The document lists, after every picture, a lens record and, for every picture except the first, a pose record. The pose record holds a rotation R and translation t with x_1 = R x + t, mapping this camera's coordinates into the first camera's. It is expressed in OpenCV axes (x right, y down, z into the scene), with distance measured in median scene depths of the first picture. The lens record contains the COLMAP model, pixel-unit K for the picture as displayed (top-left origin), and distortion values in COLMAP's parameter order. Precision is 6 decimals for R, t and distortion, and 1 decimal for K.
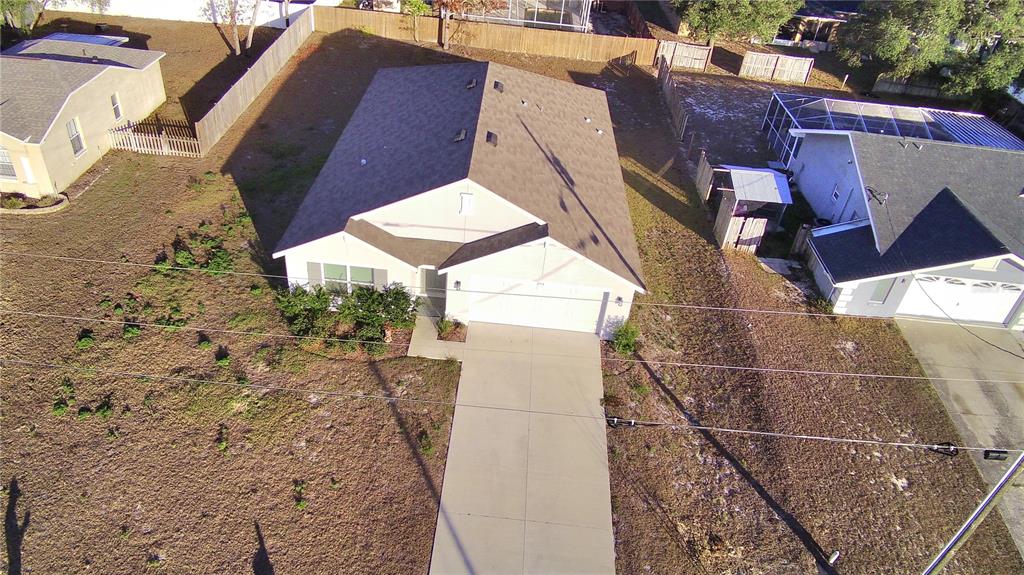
lens RADIAL K [[689.4, 0, 499.5], [0, 689.4, 263.1], [0, 0, 1]] dist [0.050711, -0.119853]
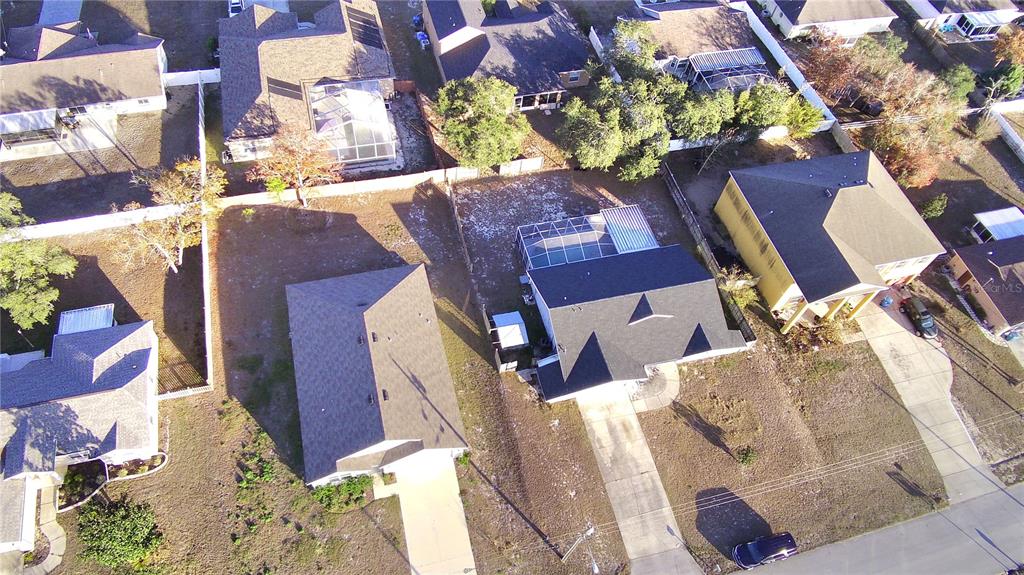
lens RADIAL K [[689.4, 0, 499.5], [0, 689.4, 263.1], [0, 0, 1]] dist [0.050711, -0.119853]
pose [[0.952613, -0.252706, 0.169315, 0.070406], [0.175846, 0.911688, 0.371353, -1.359914], [-0.248206, -0.323982, 0.912924, -0.964617]]
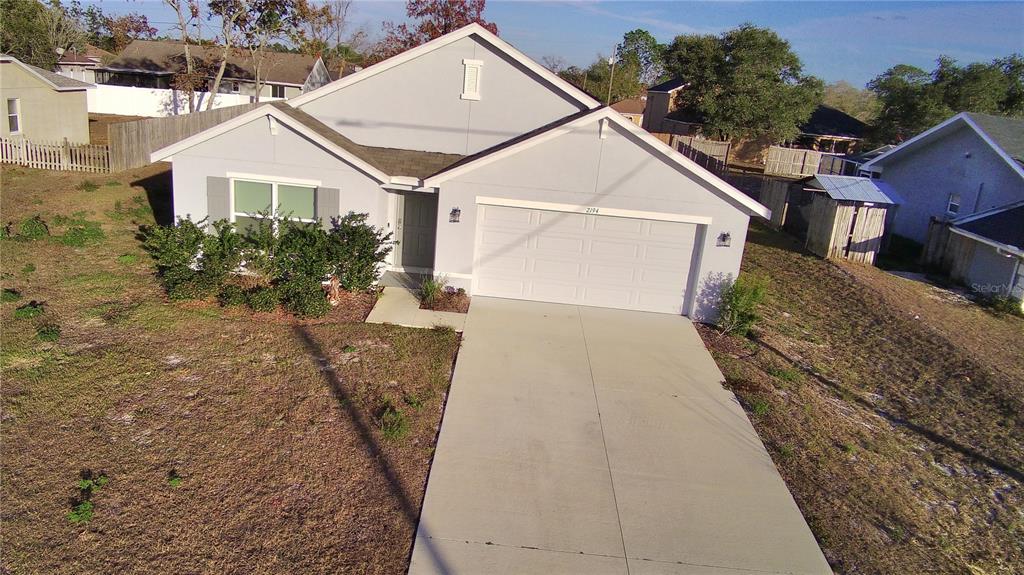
lens RADIAL K [[689.4, 0, 499.5], [0, 689.4, 263.1], [0, 0, 1]] dist [0.050711, -0.119853]
pose [[0.999601, -0.000230, 0.028258, -0.039112], [0.009530, 0.944135, -0.329422, 0.269241], [-0.026604, 0.329560, 0.943760, 0.439080]]
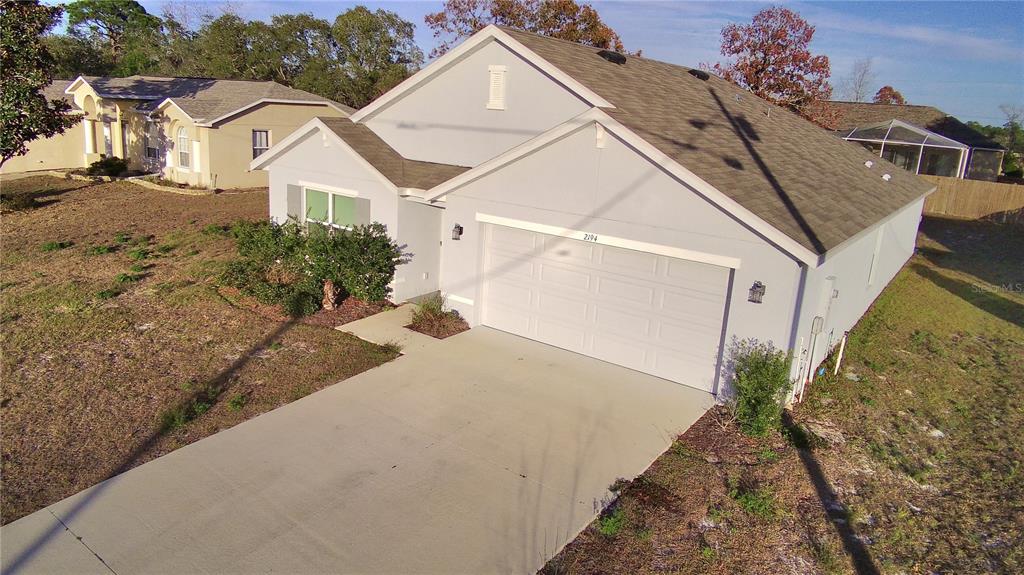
lens RADIAL K [[689.4, 0, 499.5], [0, 689.4, 263.1], [0, 0, 1]] dist [0.050711, -0.119853]
pose [[0.834766, 0.093364, -0.542631, 0.268153], [-0.305268, 0.898660, -0.314994, 0.216846], [0.458232, 0.428594, 0.778672, 0.590181]]
